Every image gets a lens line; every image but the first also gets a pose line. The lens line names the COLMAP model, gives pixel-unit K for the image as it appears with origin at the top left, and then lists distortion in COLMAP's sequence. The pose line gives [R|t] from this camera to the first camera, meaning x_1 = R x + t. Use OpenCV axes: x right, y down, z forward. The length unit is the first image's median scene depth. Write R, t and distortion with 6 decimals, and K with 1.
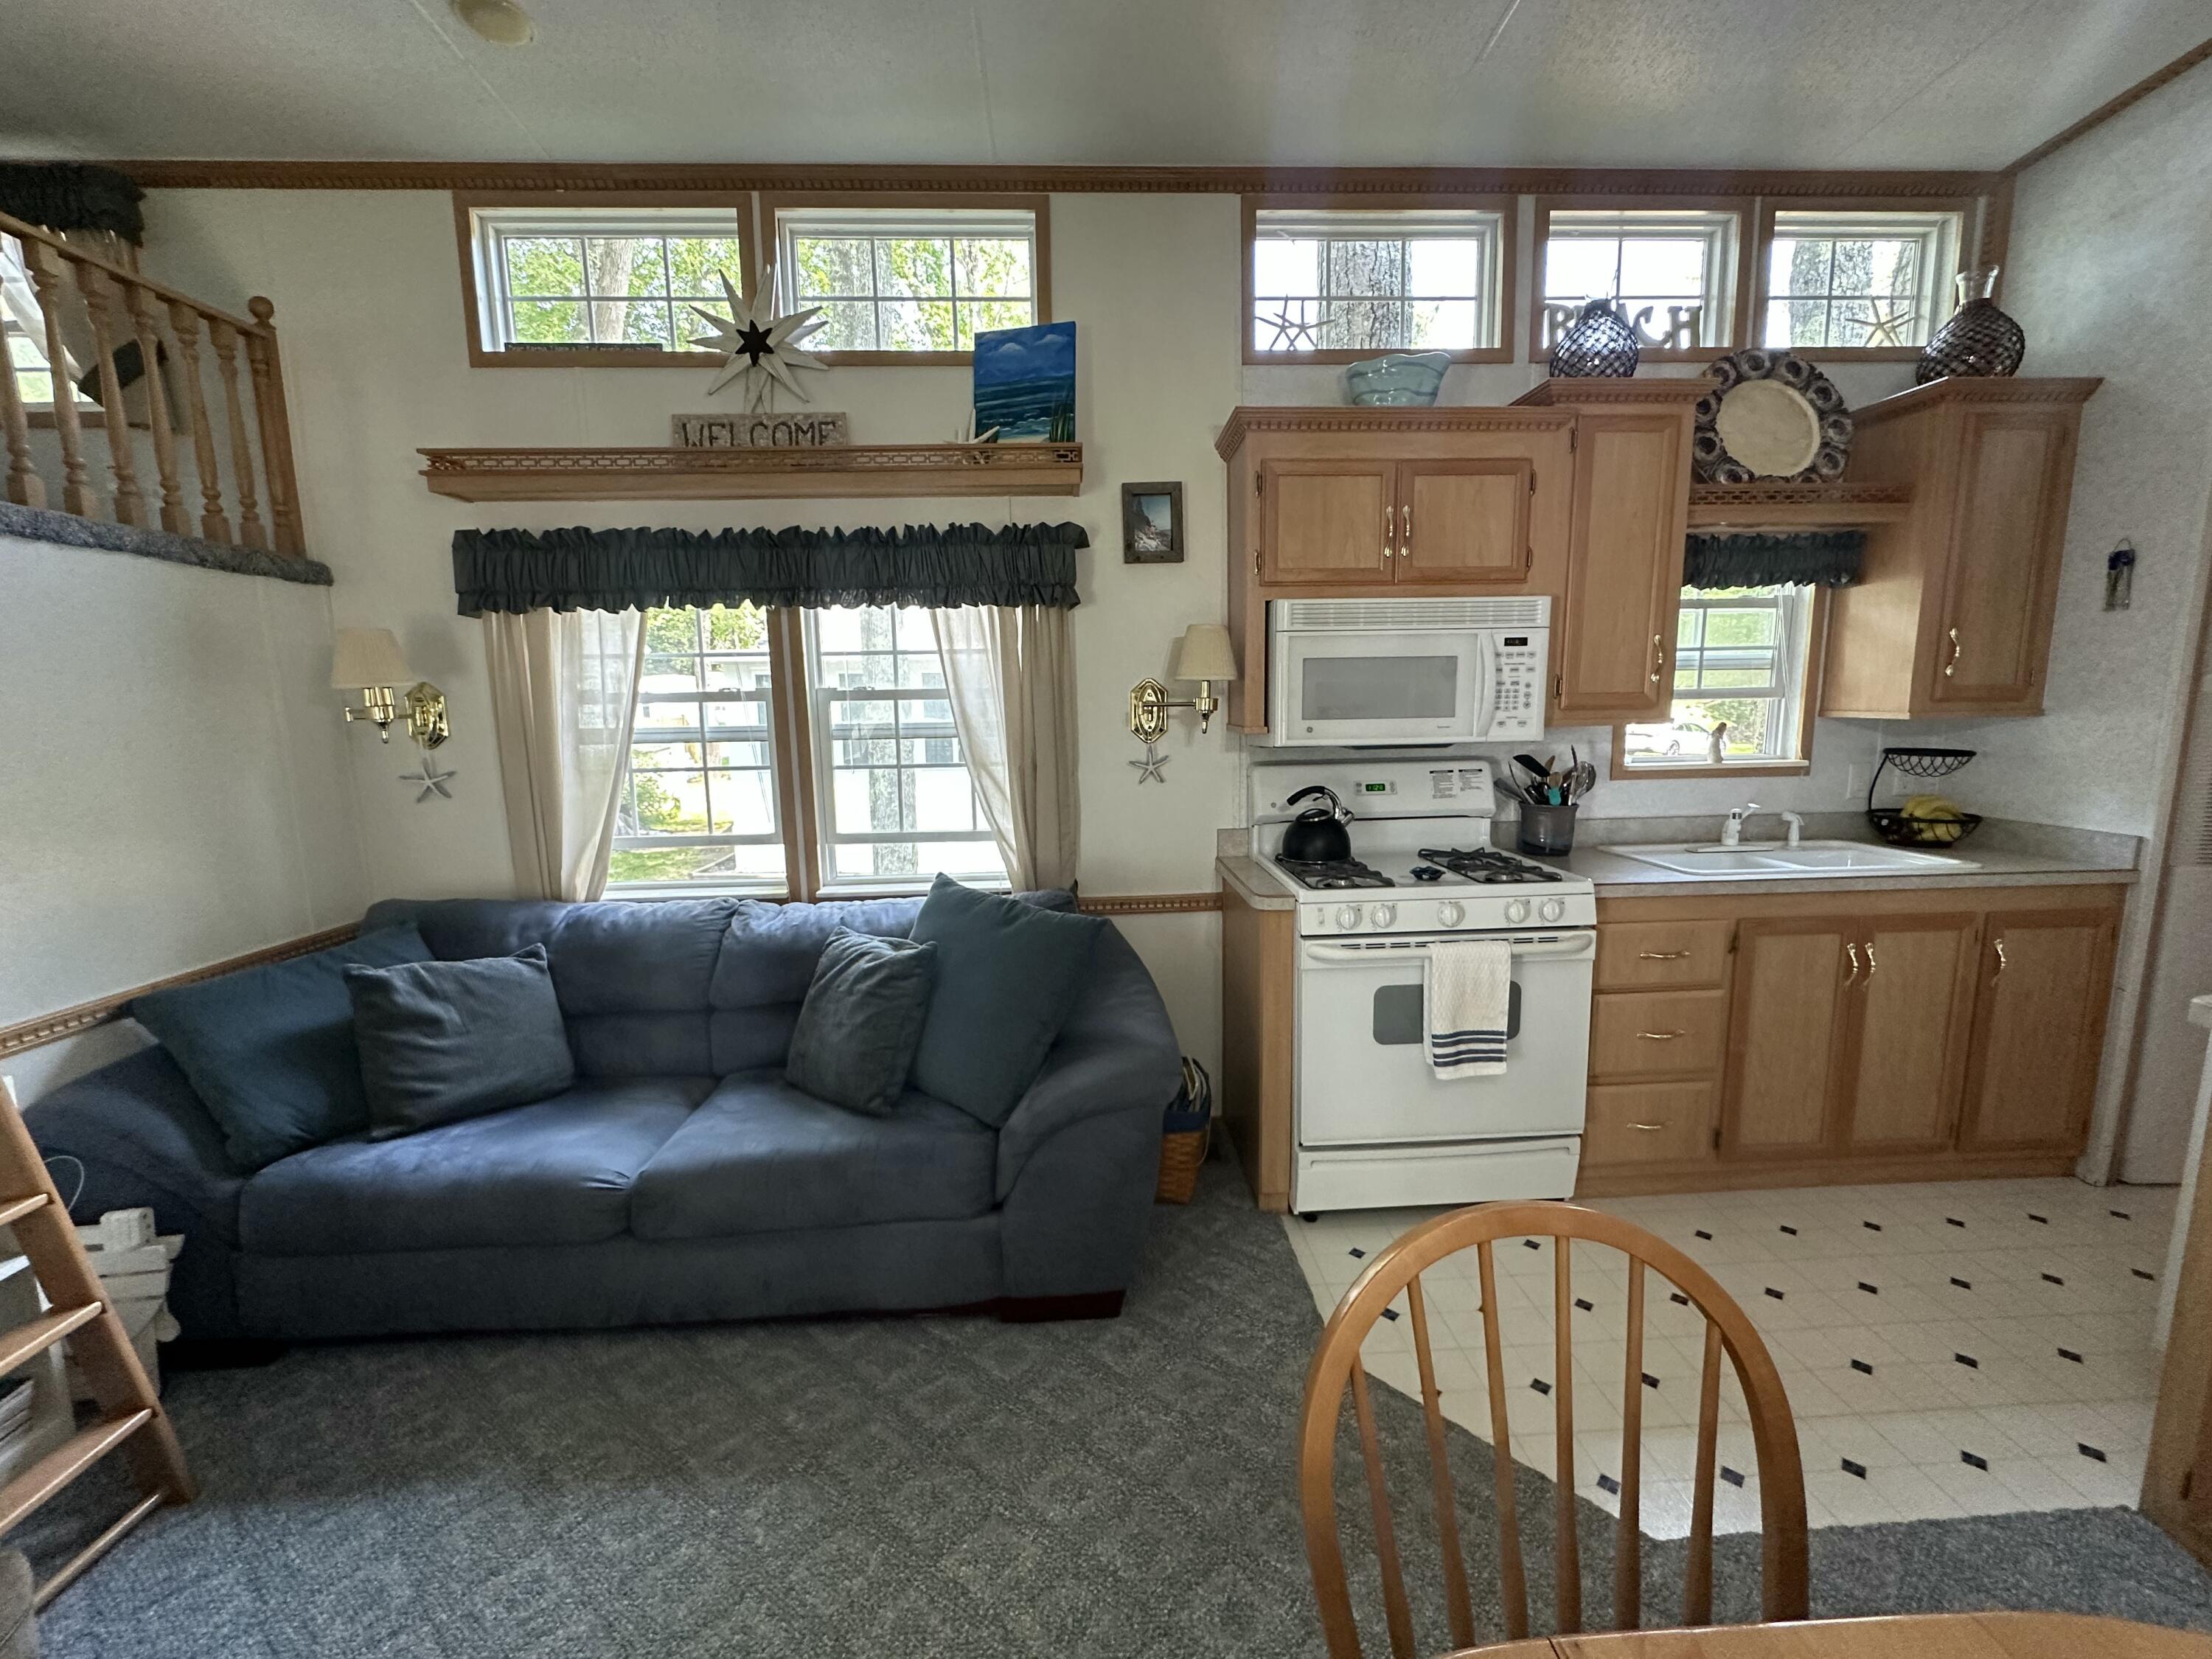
lens RADIAL K [[878.6, 0, 1103.1], [0, 878.6, 830.4], [0, 0, 1]] dist [-0.000126, 0.000191]
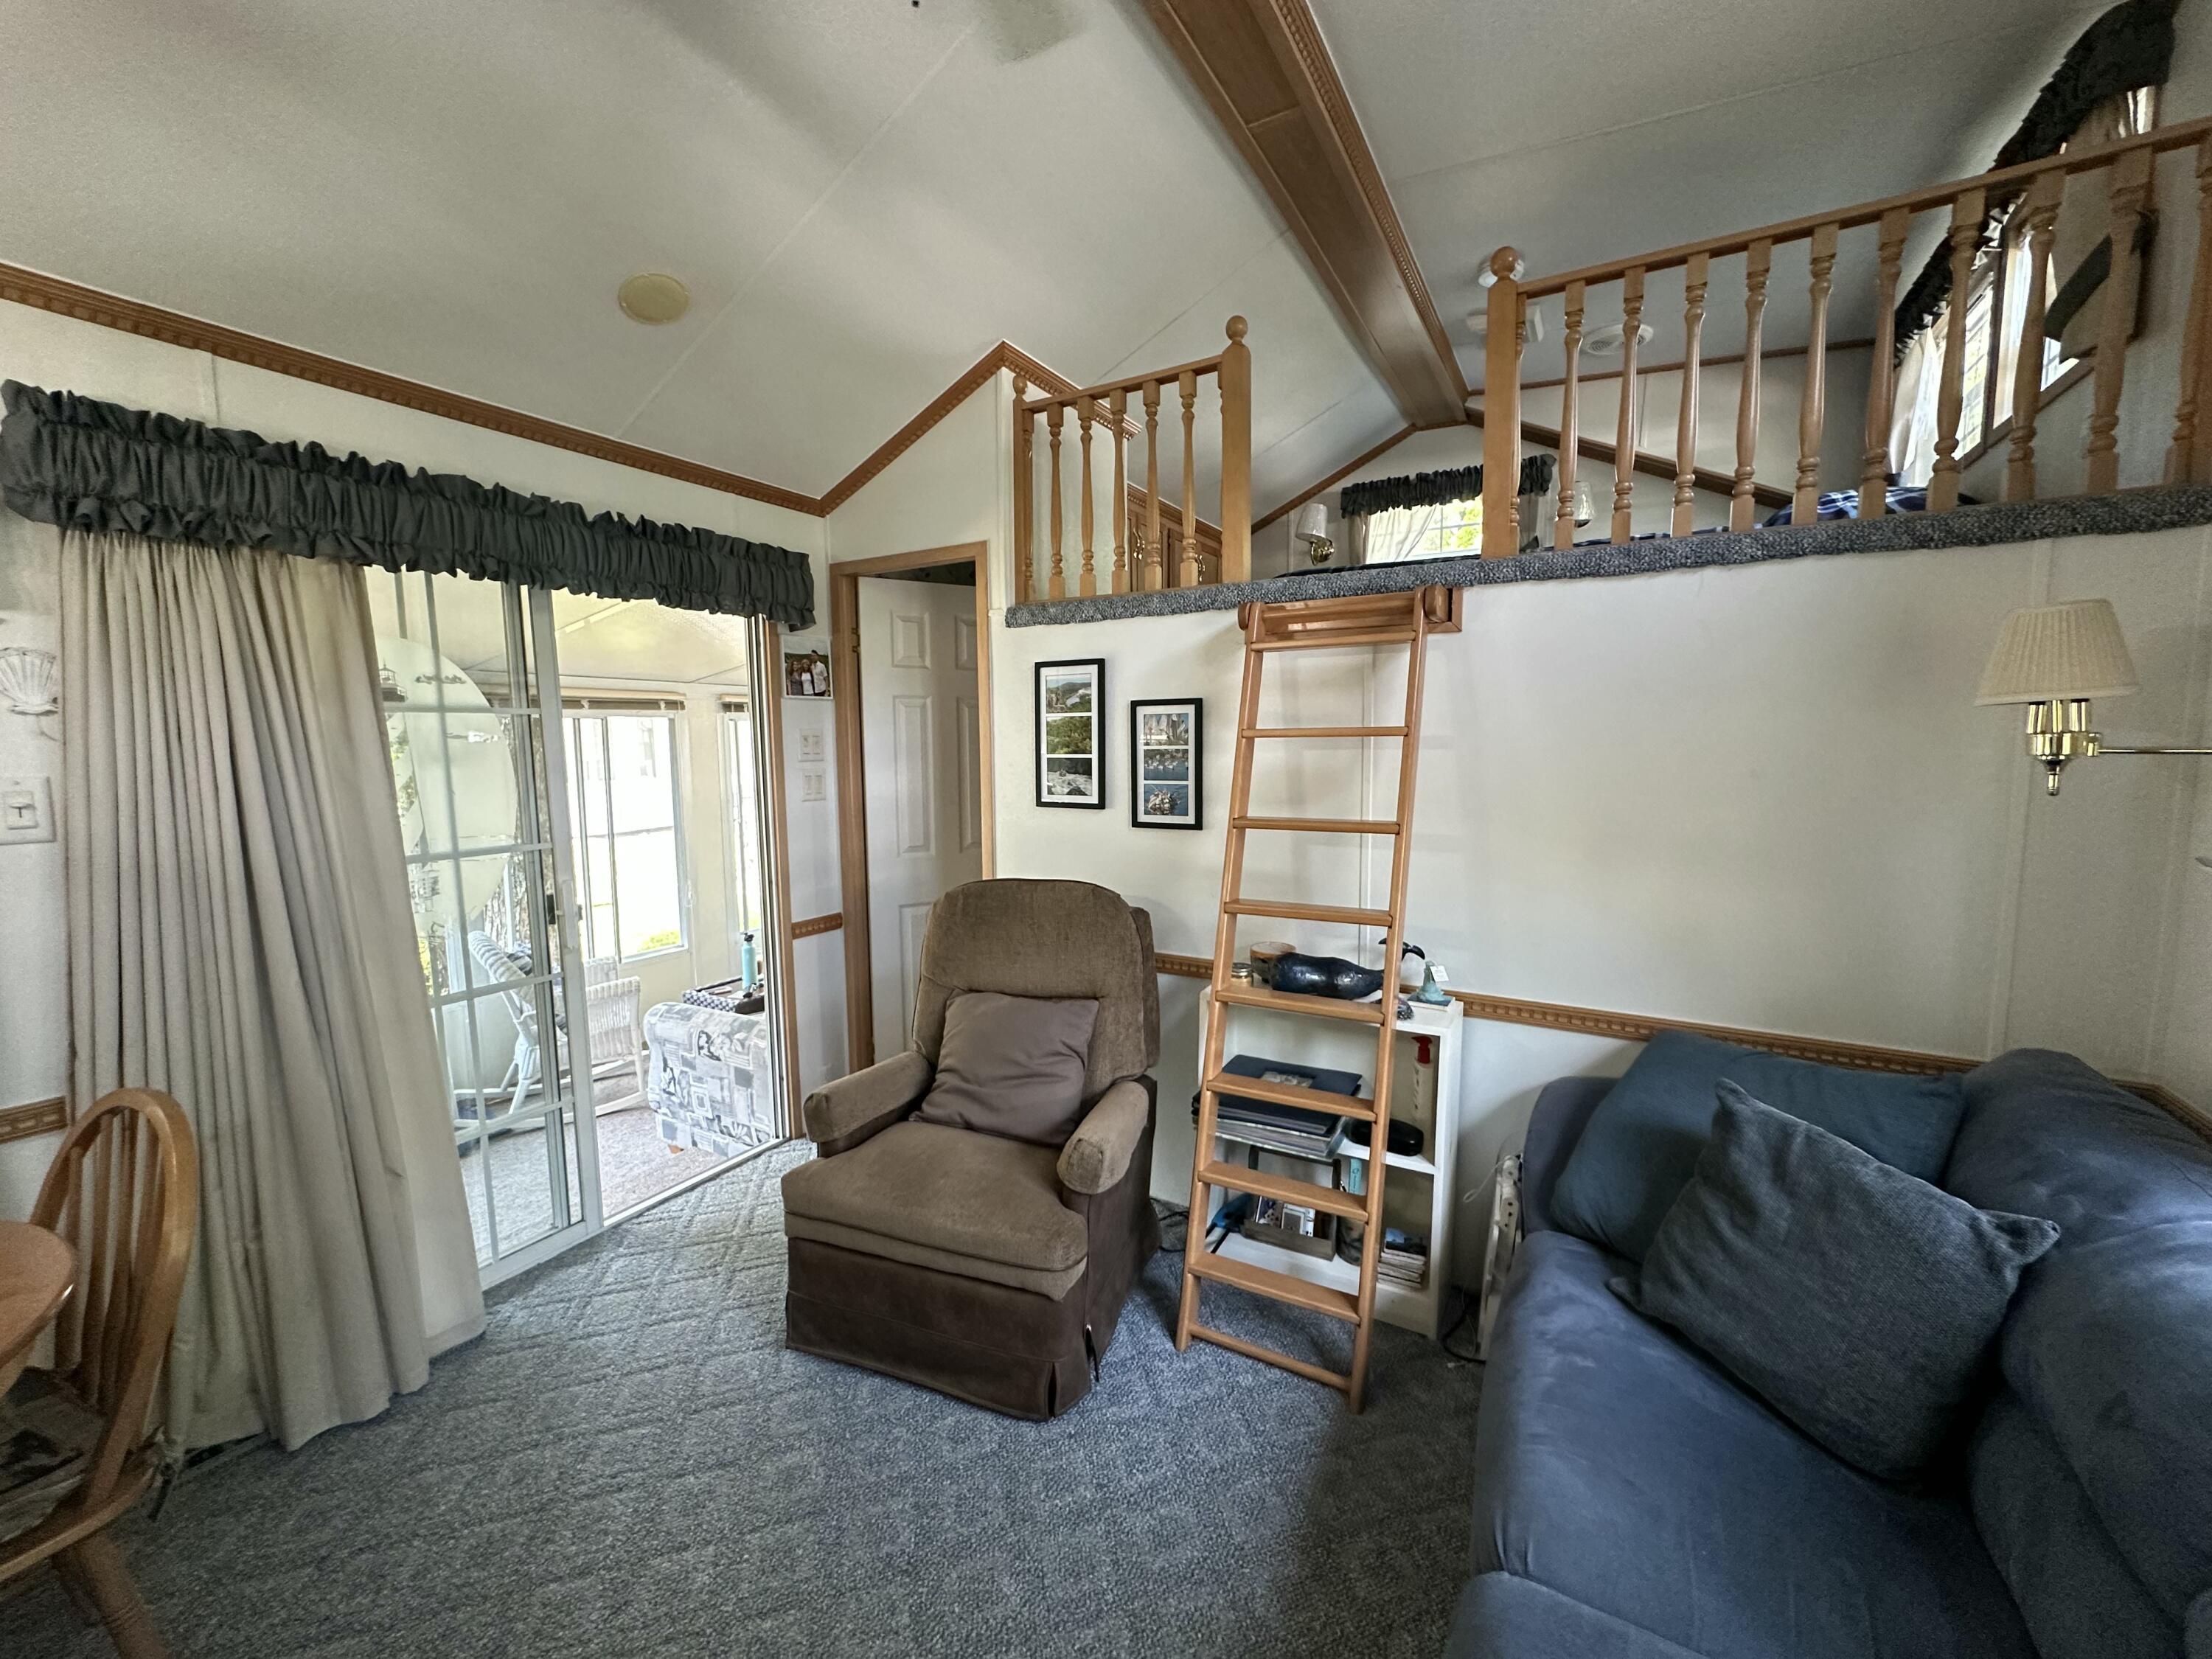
lens RADIAL K [[878.6, 0, 1103.1], [0, 878.6, 830.4], [0, 0, 1]] dist [-0.000126, 0.000191]
pose [[-0.547195, 0.104223, -0.830491, 0.021264], [-0.109135, 0.974863, 0.194247, -0.114631], [0.829860, 0.196927, -0.522065, 0.741191]]
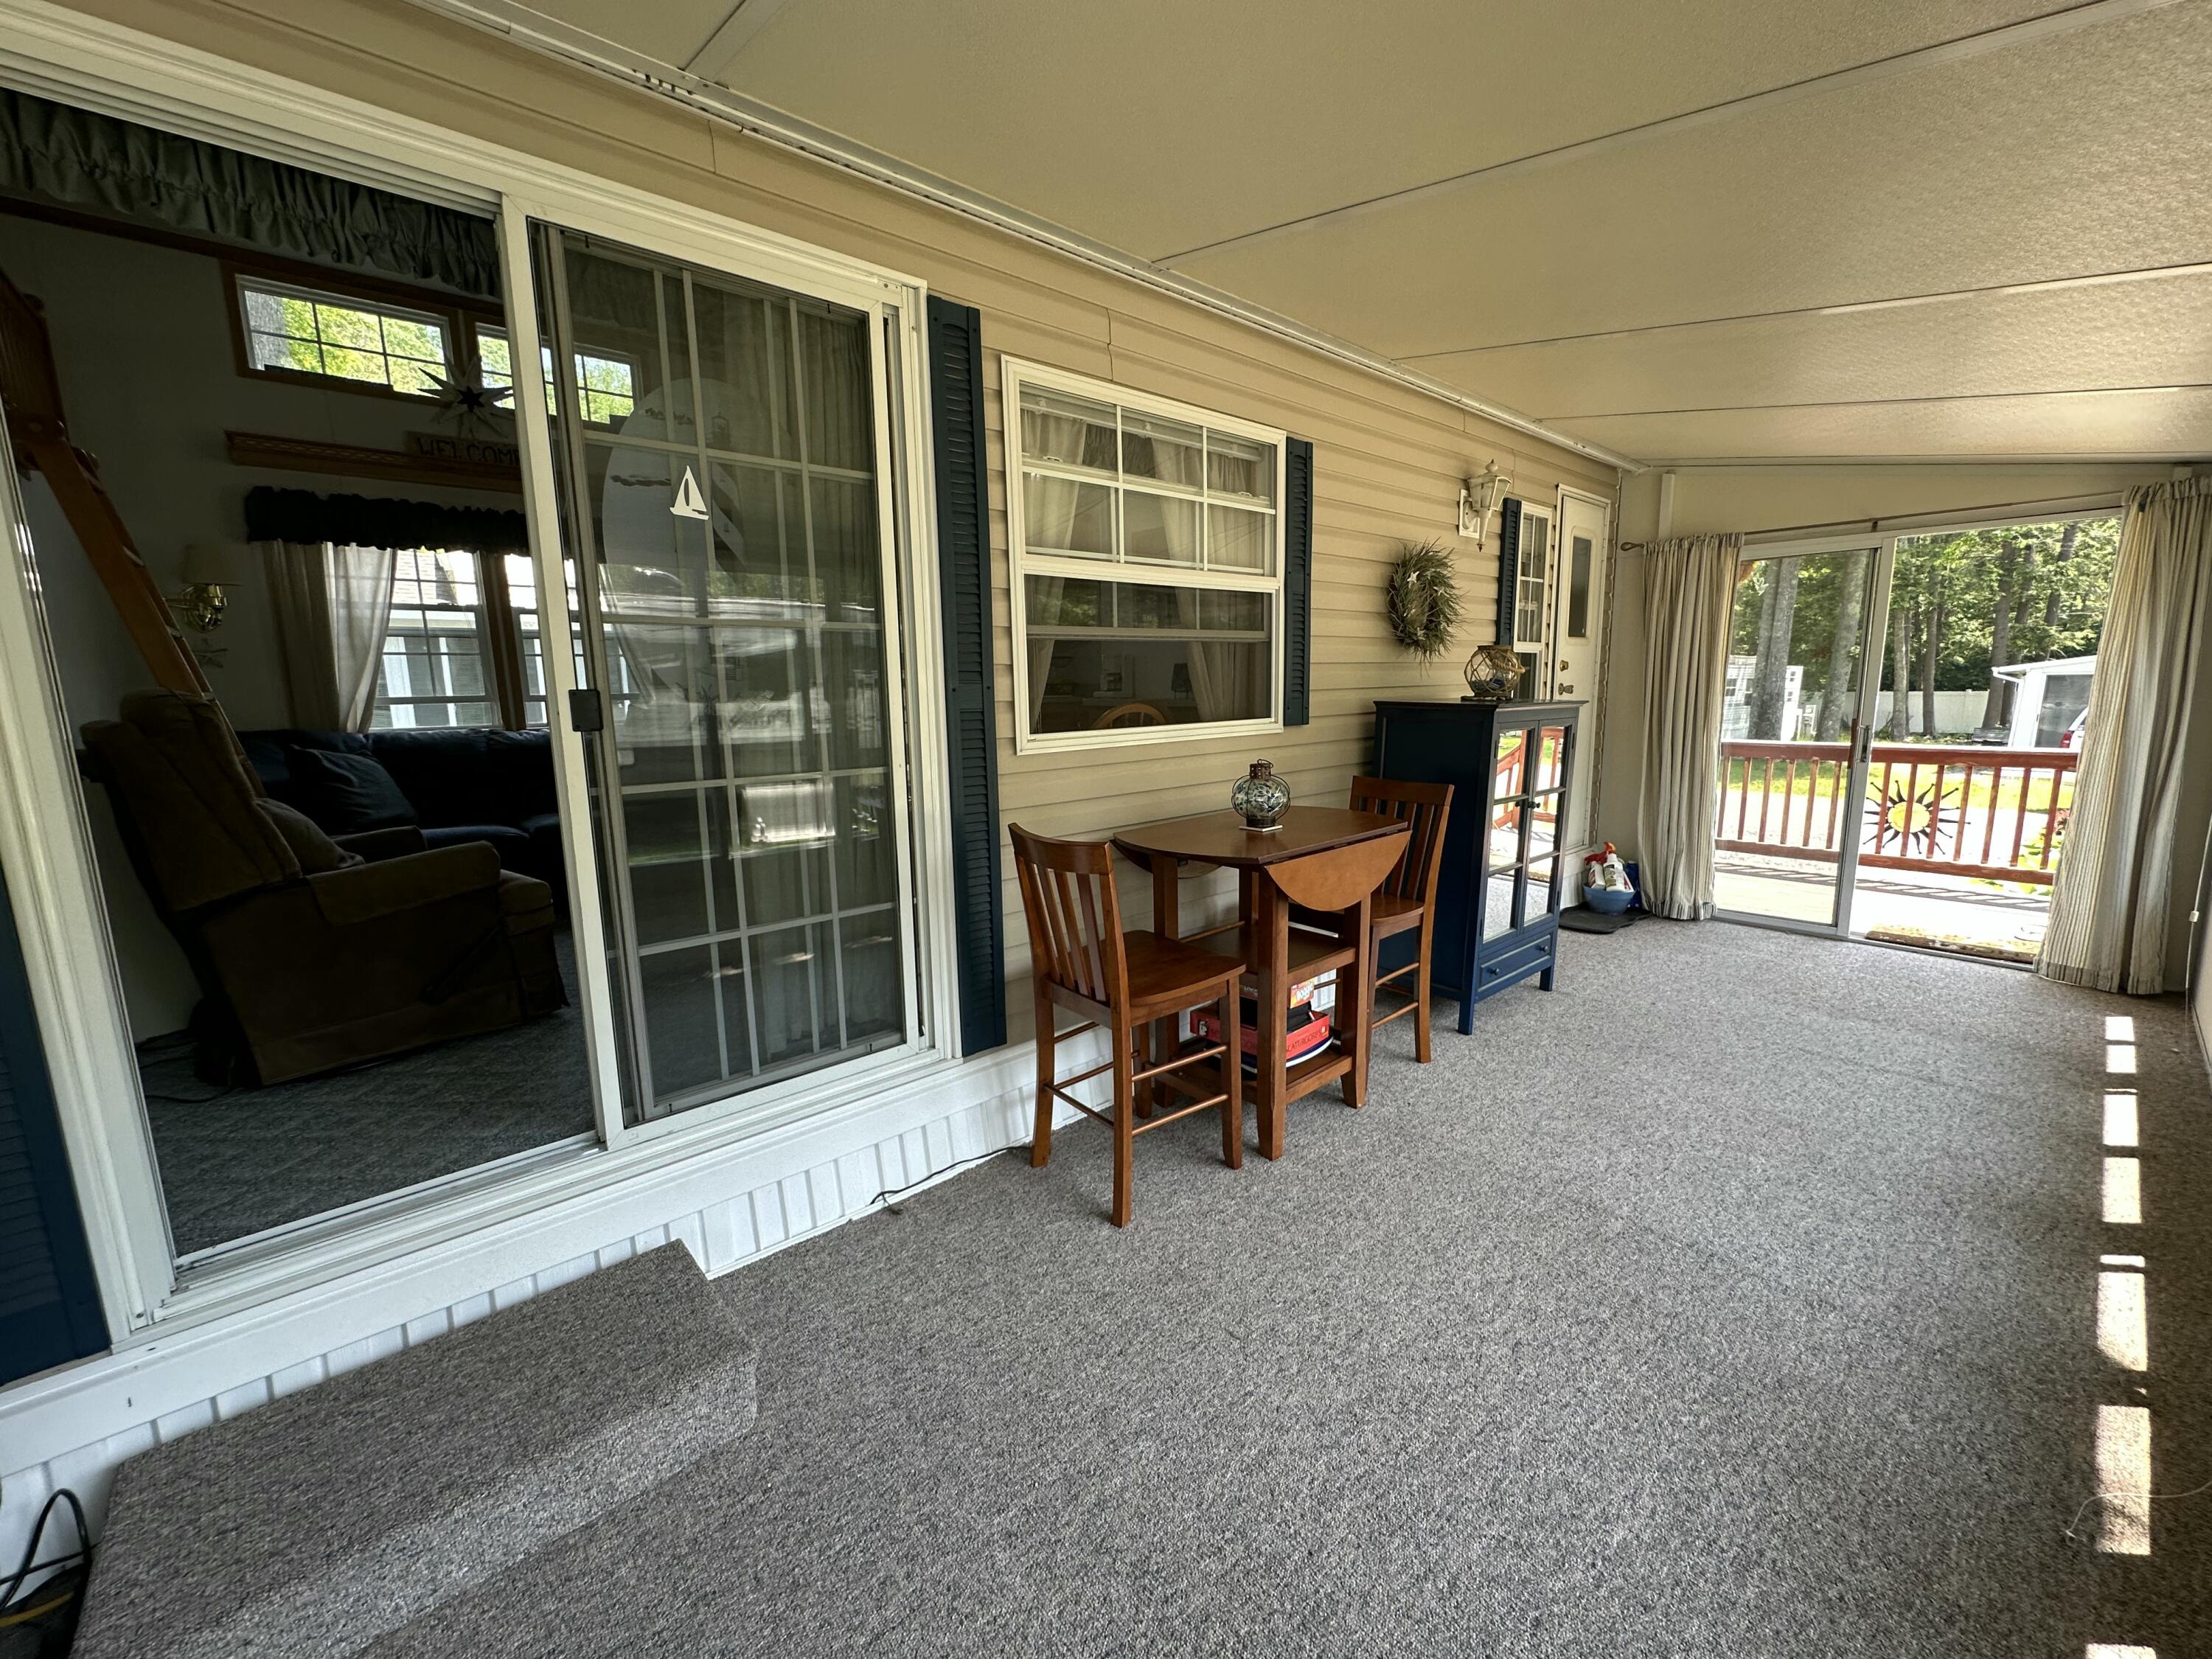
lens RADIAL K [[878.6, 0, 1103.1], [0, 878.6, 830.4], [0, 0, 1]] dist [-0.000126, 0.000191]
pose [[0.785284, -0.099265, 0.611126, -0.543406], [0.099908, 0.994444, 0.033148, 0.337487], [-0.611022, 0.035026, 0.790839, -1.047683]]
